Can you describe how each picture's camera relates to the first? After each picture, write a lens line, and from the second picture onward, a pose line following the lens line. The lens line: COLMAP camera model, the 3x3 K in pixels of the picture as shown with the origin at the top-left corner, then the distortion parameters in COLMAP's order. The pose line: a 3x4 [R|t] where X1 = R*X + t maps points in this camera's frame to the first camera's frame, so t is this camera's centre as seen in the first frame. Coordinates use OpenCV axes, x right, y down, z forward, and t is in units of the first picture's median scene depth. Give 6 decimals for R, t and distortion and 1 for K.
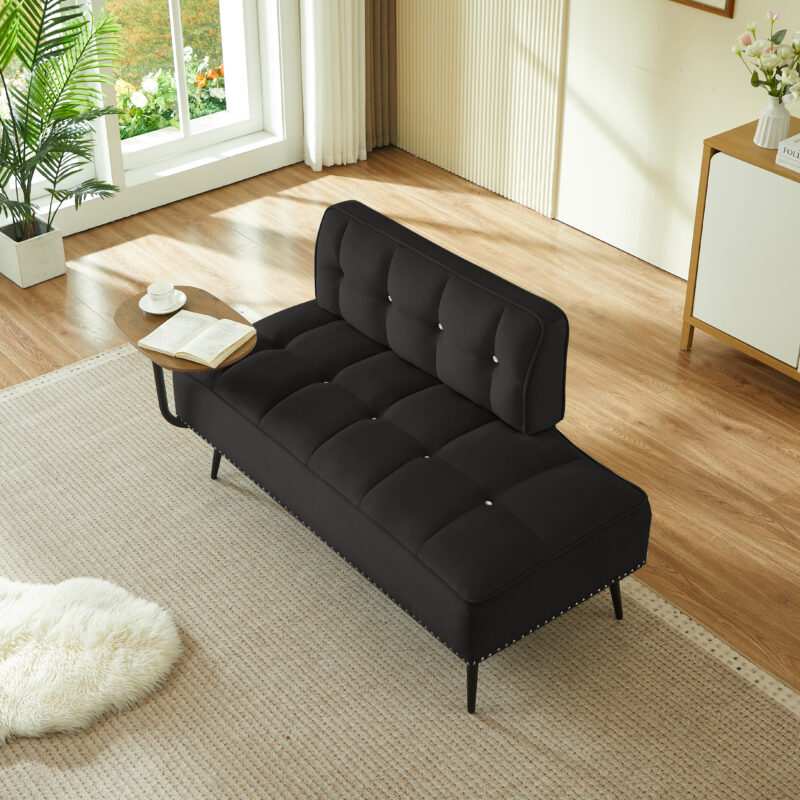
lens RADIAL K [[1294.2, 0, 398.2], [0, 1294.2, 376.6], [0, 0, 1]] dist [0.023708, -0.062571]
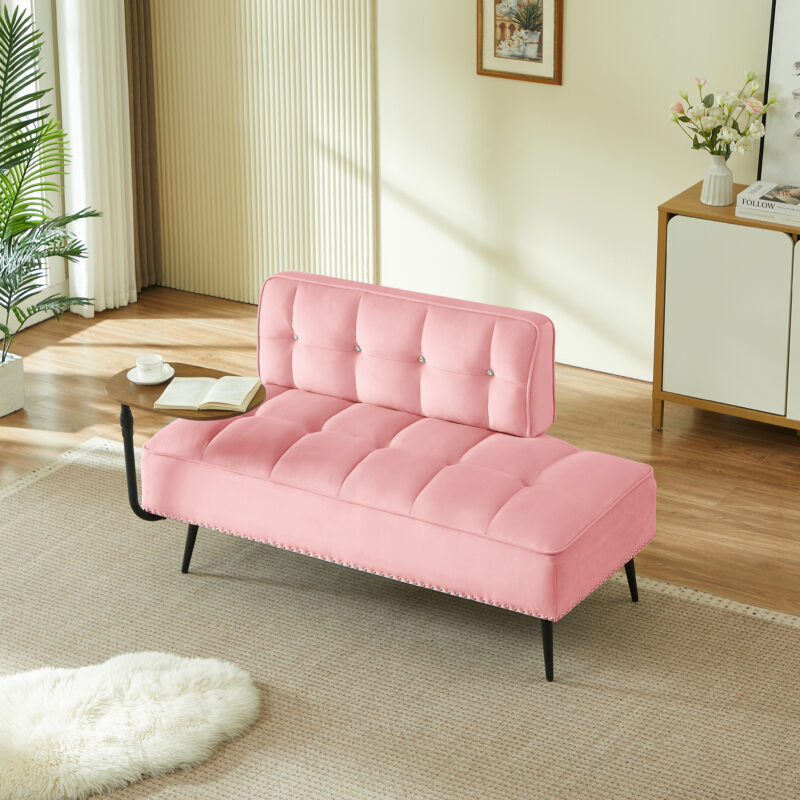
lens RADIAL K [[2026.3, 0, 400.0], [0, 2026.3, 400.0], [0, 0, 1]] dist [0.024618, -0.186206]
pose [[0.939003, -0.126828, 0.319669, -0.454123], [0.186395, 0.968837, -0.163134, 0.228012], [-0.289017, 0.212768, 0.933380, -0.462912]]
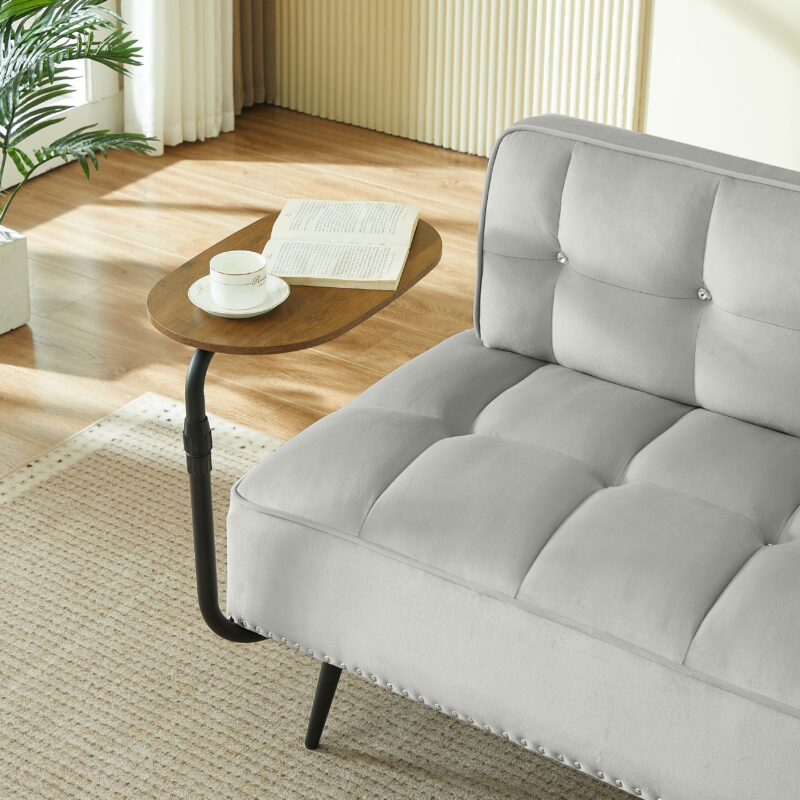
lens RADIAL K [[2002.6, 0, 399.3], [0, 2002.6, 300.9], [0, 0, 1]] dist [-0.019142, 0.059198]
pose [[0.957334, -0.103822, 0.269689, -0.285477], [0.139043, 0.983596, -0.114918, 0.010325], [-0.253334, 0.147514, 0.956066, 0.300822]]
